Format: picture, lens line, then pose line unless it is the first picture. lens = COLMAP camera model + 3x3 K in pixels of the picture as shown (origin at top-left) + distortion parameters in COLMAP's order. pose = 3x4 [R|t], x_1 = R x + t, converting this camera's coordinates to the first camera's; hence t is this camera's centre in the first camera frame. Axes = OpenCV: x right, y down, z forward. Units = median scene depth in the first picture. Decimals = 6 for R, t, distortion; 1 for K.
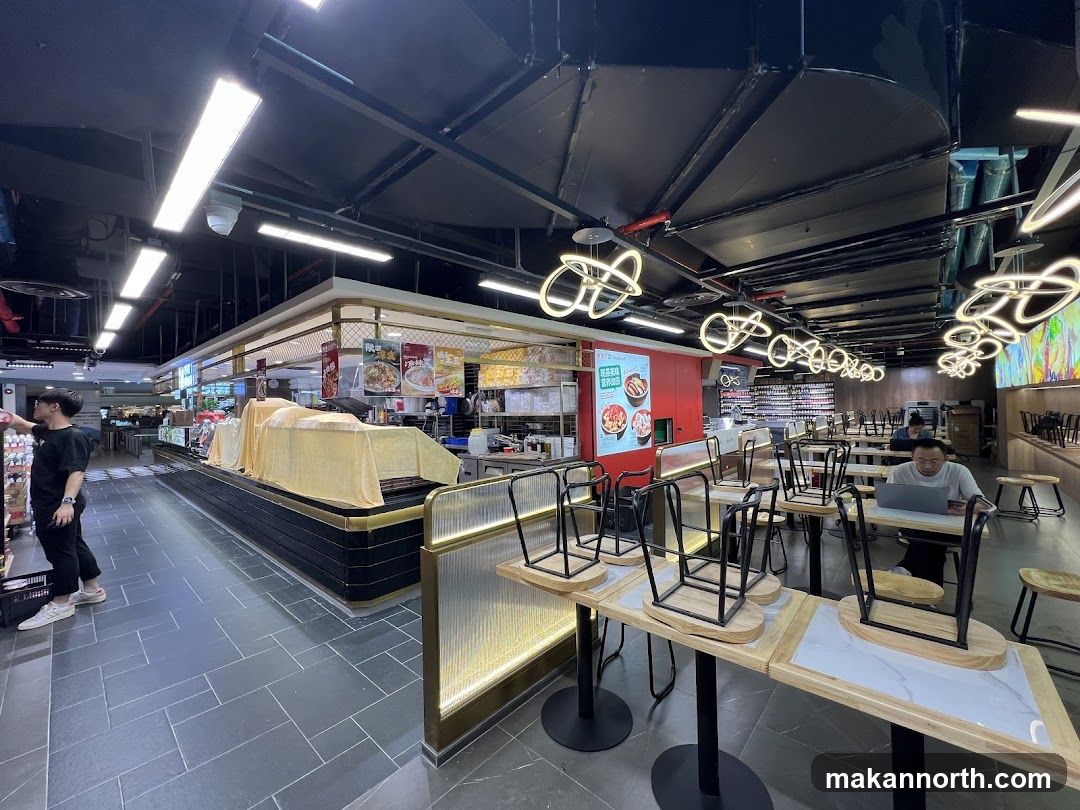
lens RADIAL K [[433.1, 0, 545.5], [0, 433.1, 403.2], [0, 0, 1]] dist [0.001946, 0.000040]
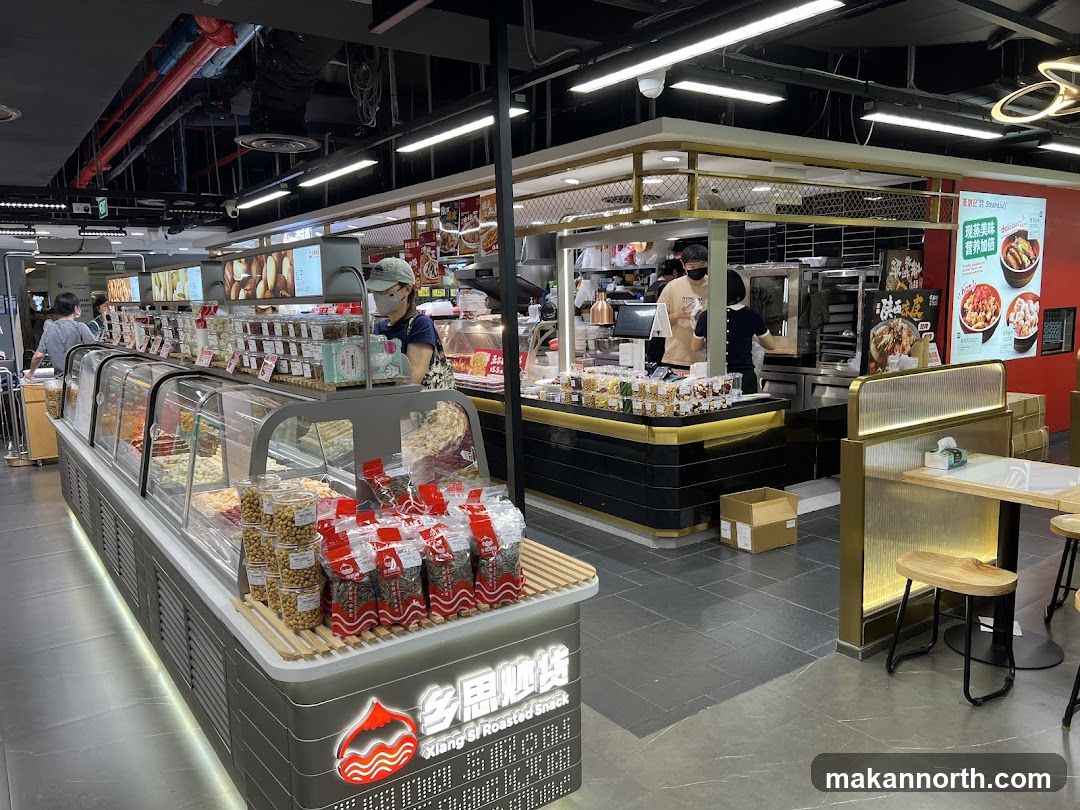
lens RADIAL K [[806.5, 0, 536.3], [0, 806.5, 401.7], [0, 0, 1]] dist [0.016509, -0.001145]
pose [[0.972014, 0.031526, -0.232798, -0.185565], [0.001806, 0.989923, 0.141597, 0.004616], [0.234916, -0.138055, 0.962162, -0.274592]]
